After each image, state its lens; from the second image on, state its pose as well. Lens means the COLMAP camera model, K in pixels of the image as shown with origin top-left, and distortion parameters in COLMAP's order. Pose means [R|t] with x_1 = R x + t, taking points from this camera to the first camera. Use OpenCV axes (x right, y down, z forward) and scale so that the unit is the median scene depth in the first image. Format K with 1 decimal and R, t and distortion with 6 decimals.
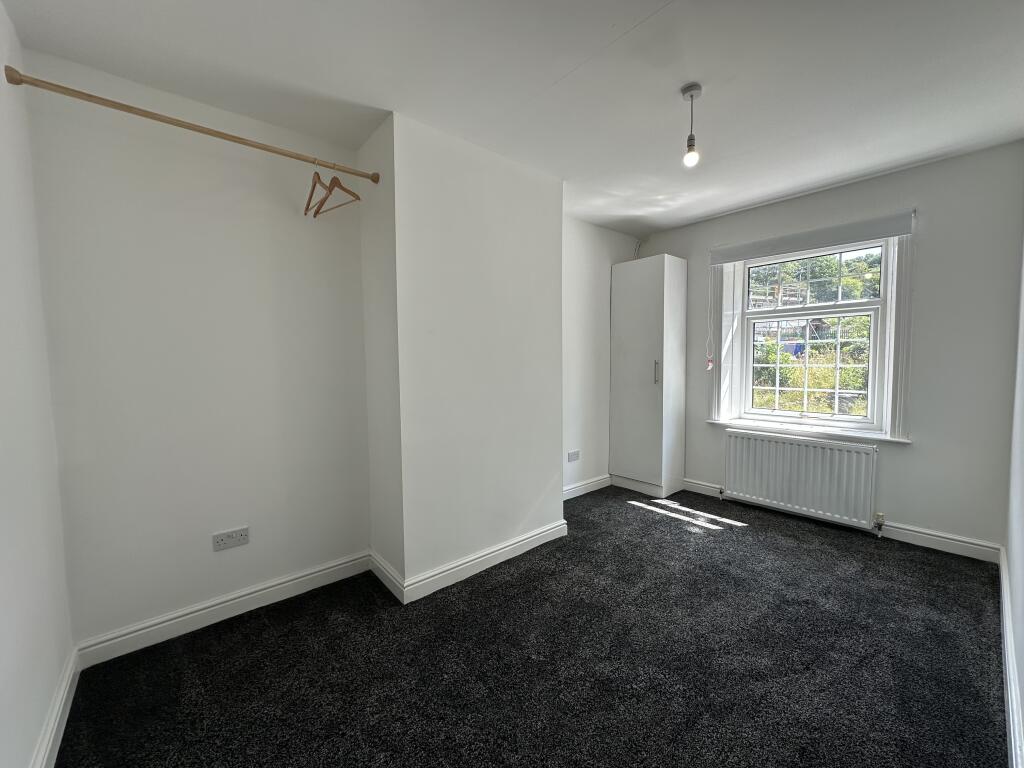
lens RADIAL K [[407.7, 0, 511.3], [0, 407.7, 381.8], [0, 0, 1]] dist [-0.003853, 0.000818]
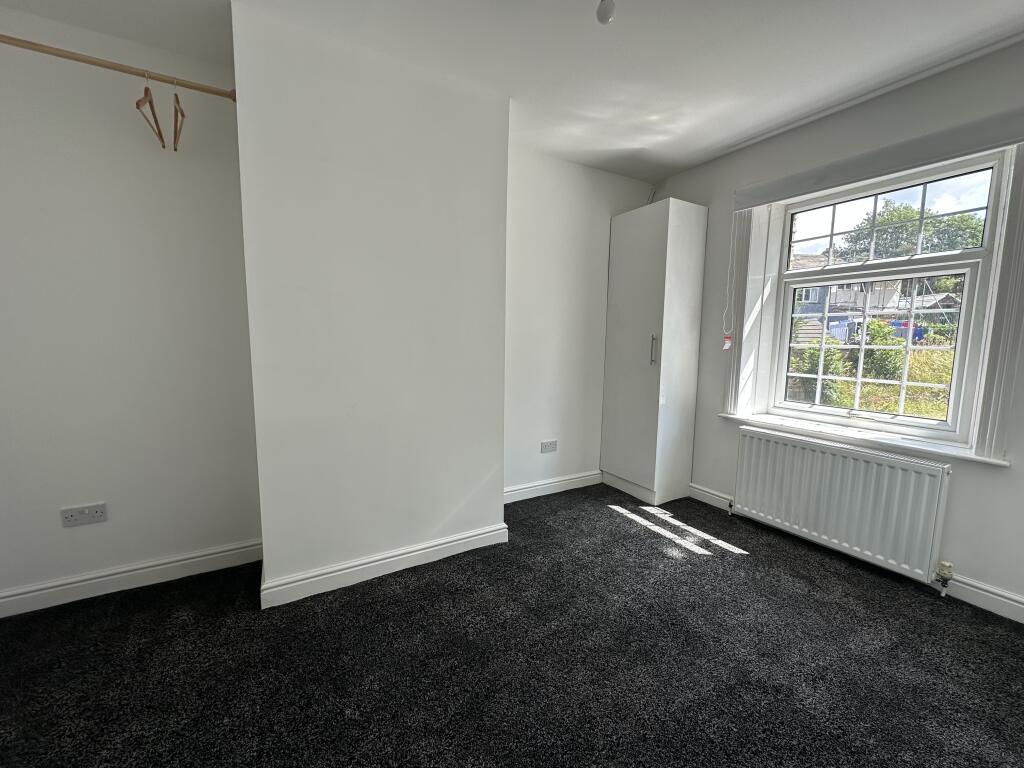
lens RADIAL K [[407.7, 0, 511.3], [0, 407.7, 381.8], [0, 0, 1]] dist [-0.003853, 0.000818]
pose [[0.983924, 0.042412, -0.173480, 0.260222], [-0.033353, 0.997940, 0.054807, 0.004150], [0.175447, -0.048140, 0.983311, 0.188392]]
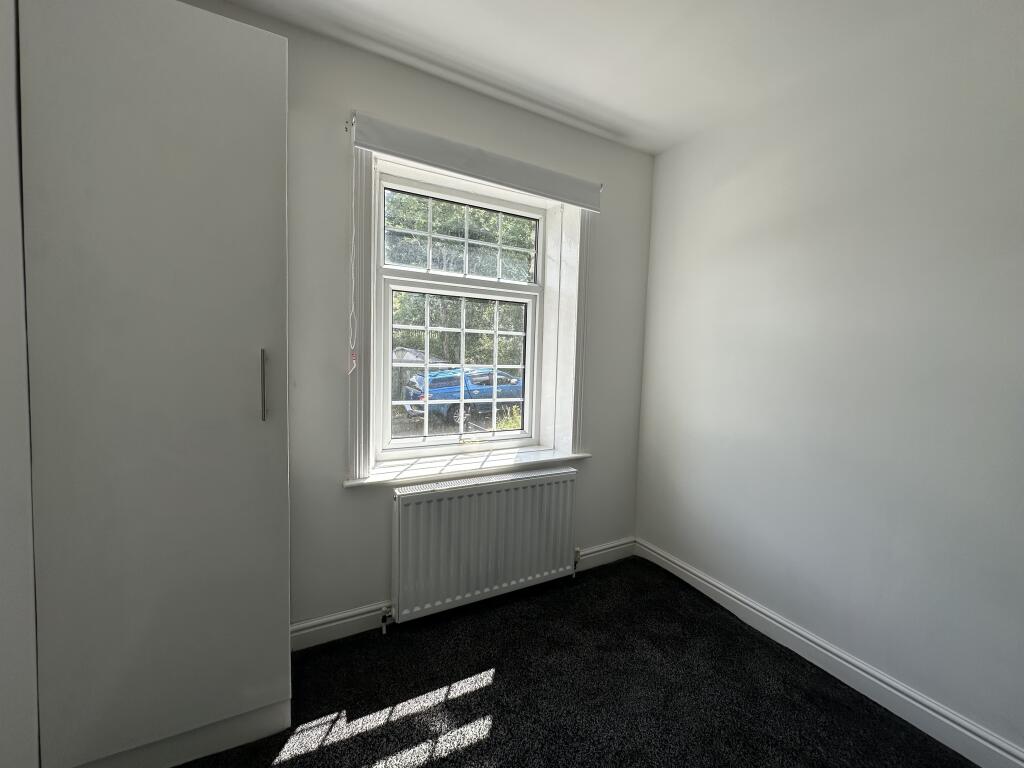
lens RADIAL K [[407.7, 0, 511.3], [0, 407.7, 381.8], [0, 0, 1]] dist [-0.003853, 0.000818]
pose [[0.216227, -0.042592, 0.975414, 0.083442], [0.025758, 0.998949, 0.037909, -0.040844], [-0.976003, 0.016927, 0.217097, 0.851964]]
